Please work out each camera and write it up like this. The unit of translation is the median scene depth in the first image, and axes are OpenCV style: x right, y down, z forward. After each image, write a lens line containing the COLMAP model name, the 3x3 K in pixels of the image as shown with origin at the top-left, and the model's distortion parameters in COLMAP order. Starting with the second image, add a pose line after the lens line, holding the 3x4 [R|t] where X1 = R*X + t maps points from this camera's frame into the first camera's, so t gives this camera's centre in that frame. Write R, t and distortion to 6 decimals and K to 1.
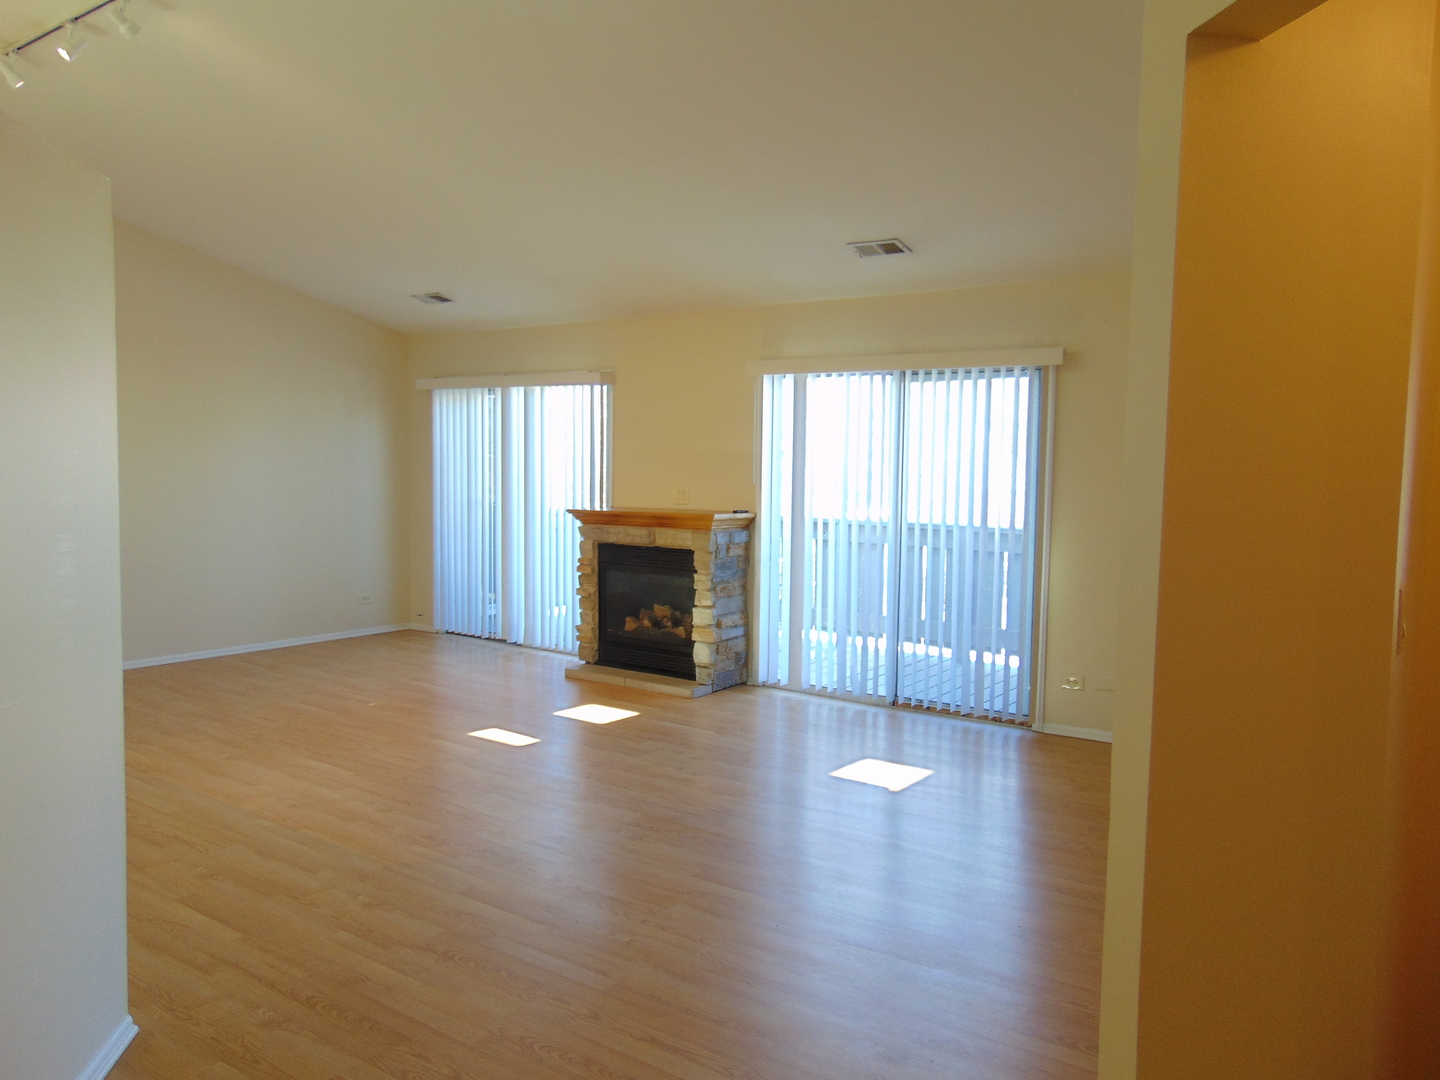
lens RADIAL K [[1075.1, 0, 700.7], [0, 1075.1, 531.7], [0, 0, 1]] dist [-0.030924, 0.066763]
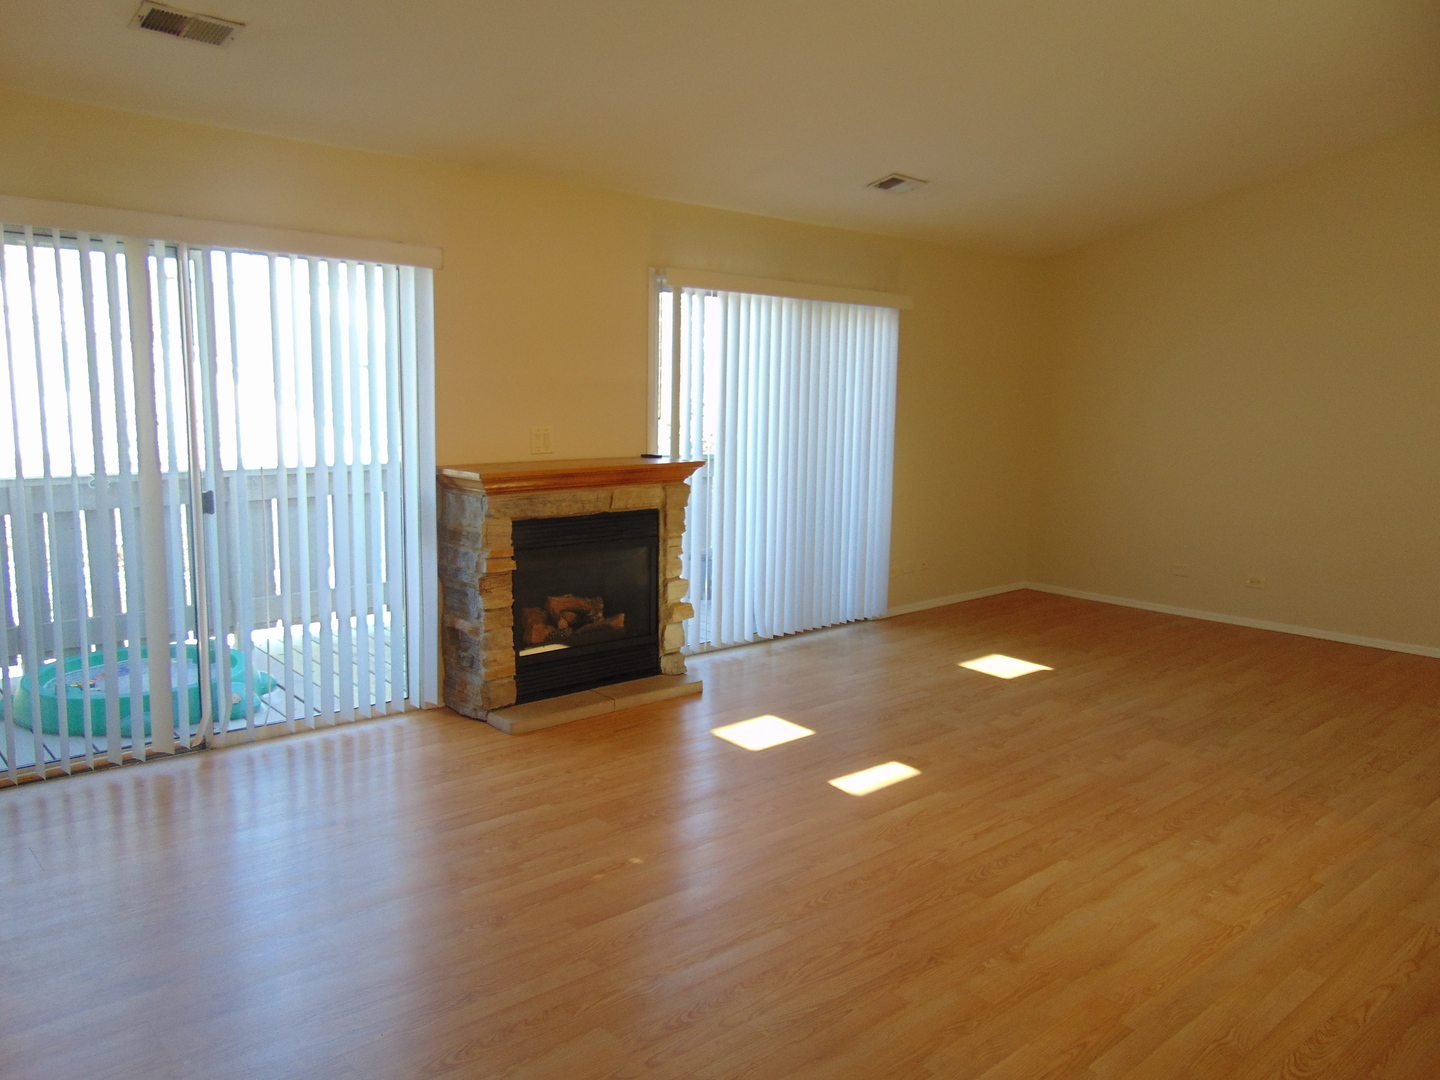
lens RADIAL K [[1075.1, 0, 718.6], [0, 1075.1, 537.7], [0, 0, 1]] dist [-0.030924, 0.066763]
pose [[0.191630, -0.142897, 0.971009, -0.746406], [0.062611, 0.989109, 0.133204, -0.062321], [-0.979468, 0.035270, 0.198490, 0.800439]]
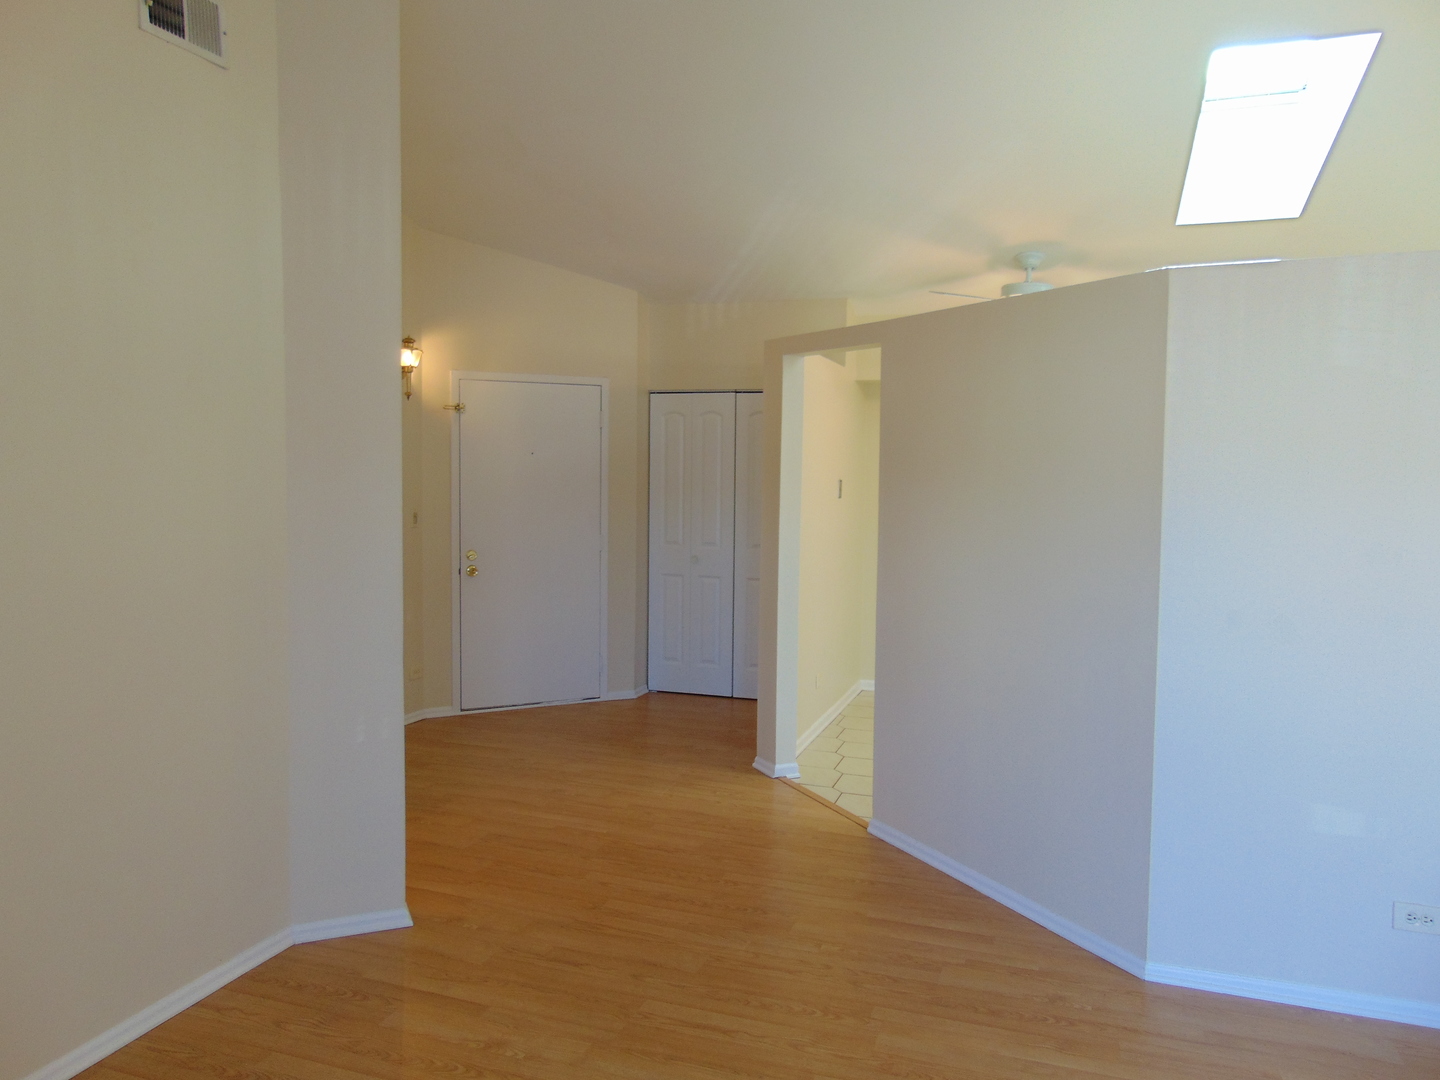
lens RADIAL K [[1075.1, 0, 709.5], [0, 1075.1, 548.3], [0, 0, 1]] dist [-0.030924, 0.066763]
pose [[-0.950400, -0.001970, -0.311025, 0.121246], [-0.043866, 0.990834, 0.127767, -0.054274], [0.307922, 0.135073, -0.941774, 0.787355]]
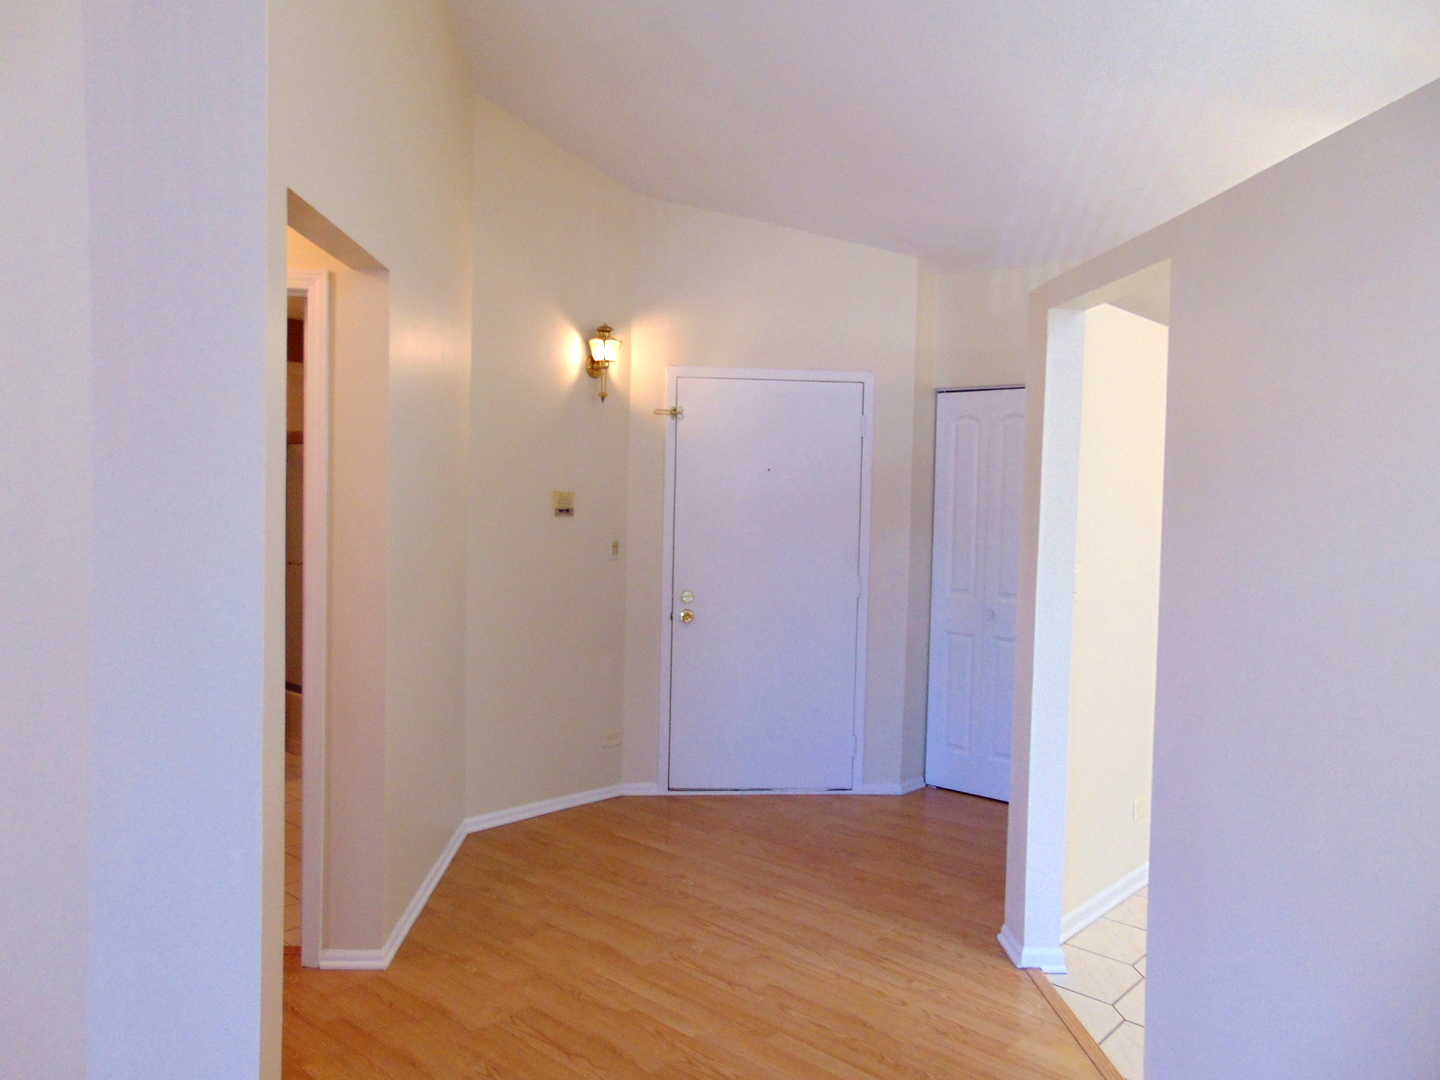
lens RADIAL K [[1075.1, 0, 720.0], [0, 1075.1, 550.1], [0, 0, 1]] dist [-0.030924, 0.066763]
pose [[-0.995514, -0.039646, 0.085907, -0.066016], [-0.029840, 0.993195, 0.112575, -0.036058], [-0.089786, 0.109507, -0.989923, 0.570440]]
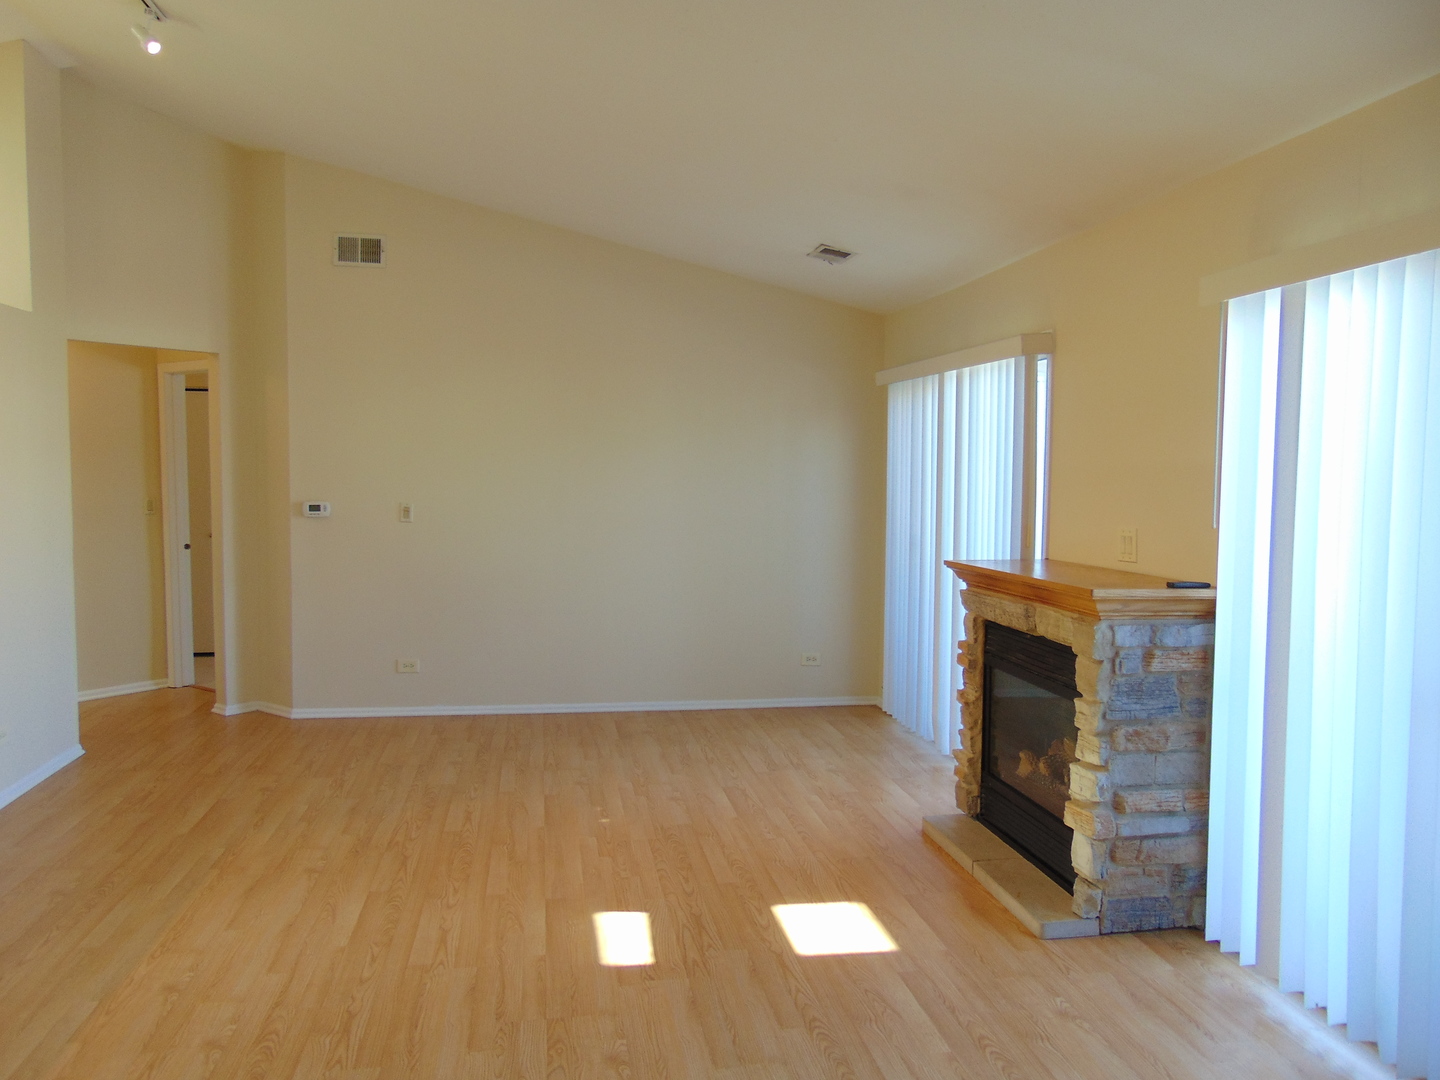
lens RADIAL K [[1075.1, 0, 720.8], [0, 1075.1, 540.7], [0, 0, 1]] dist [-0.030924, 0.066763]
pose [[0.727750, 0.038620, -0.684754, 0.219132], [-0.049801, 0.998753, 0.003402, -0.029748], [0.684032, 0.031626, 0.728766, 0.496737]]
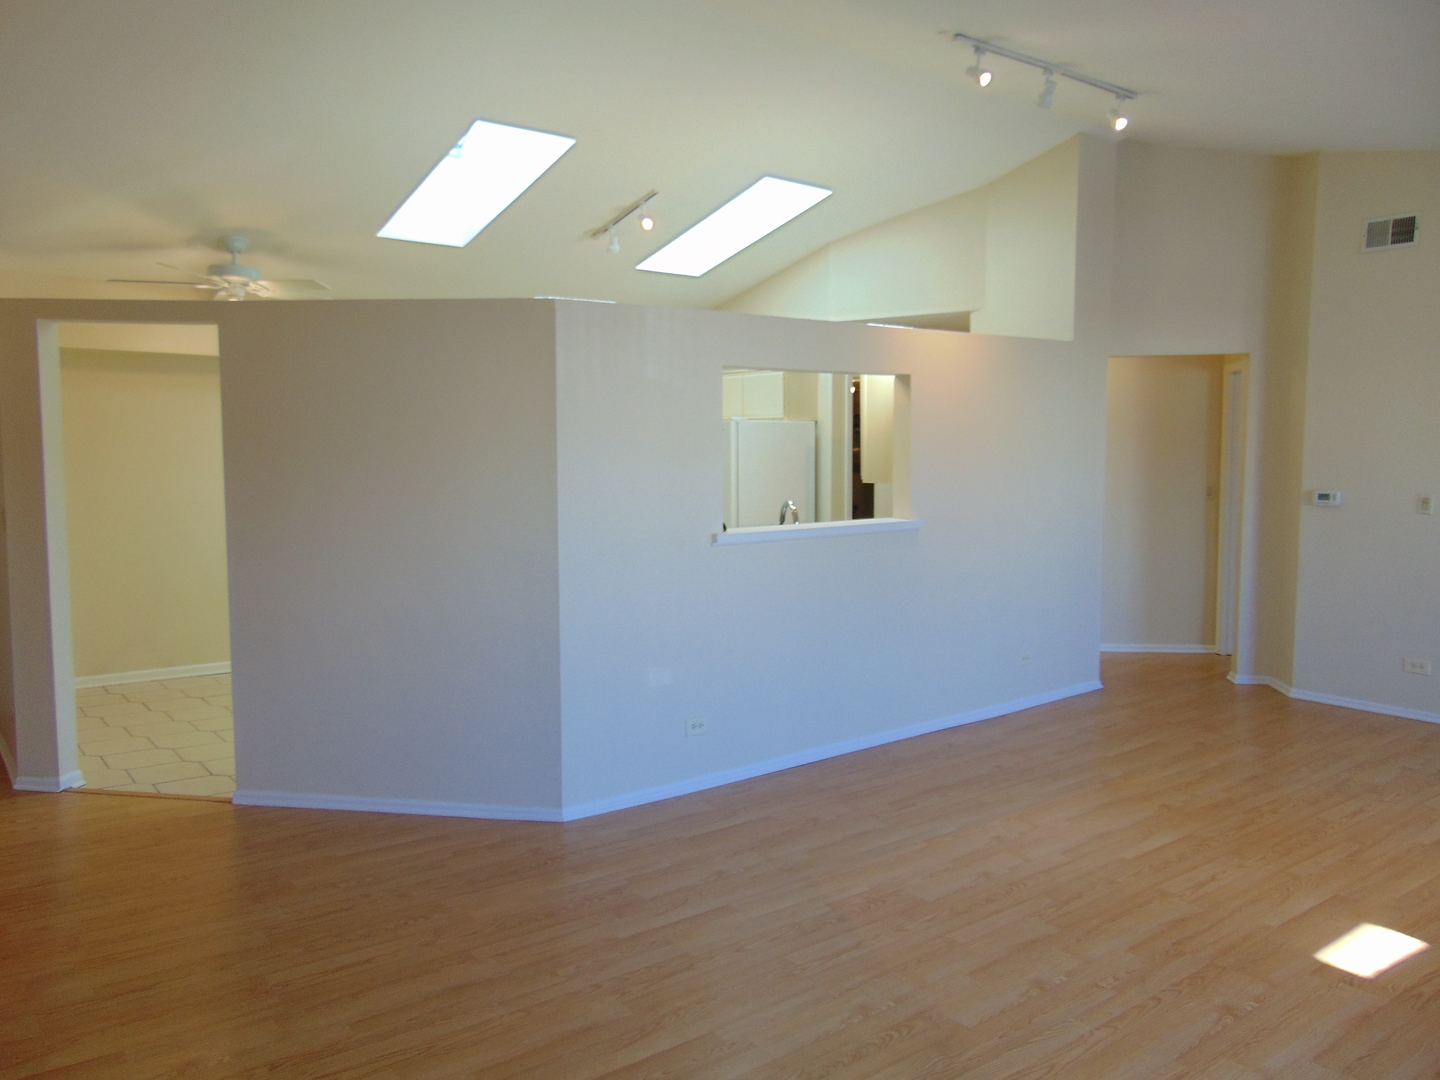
lens RADIAL K [[1075.1, 0, 718.9], [0, 1075.1, 540.9], [0, 0, 1]] dist [-0.030924, 0.066763]
pose [[-0.268408, 0.065565, -0.961072, 0.382117], [-0.069566, 0.993757, 0.087223, -0.043800], [0.960790, 0.090269, -0.262171, 0.666922]]
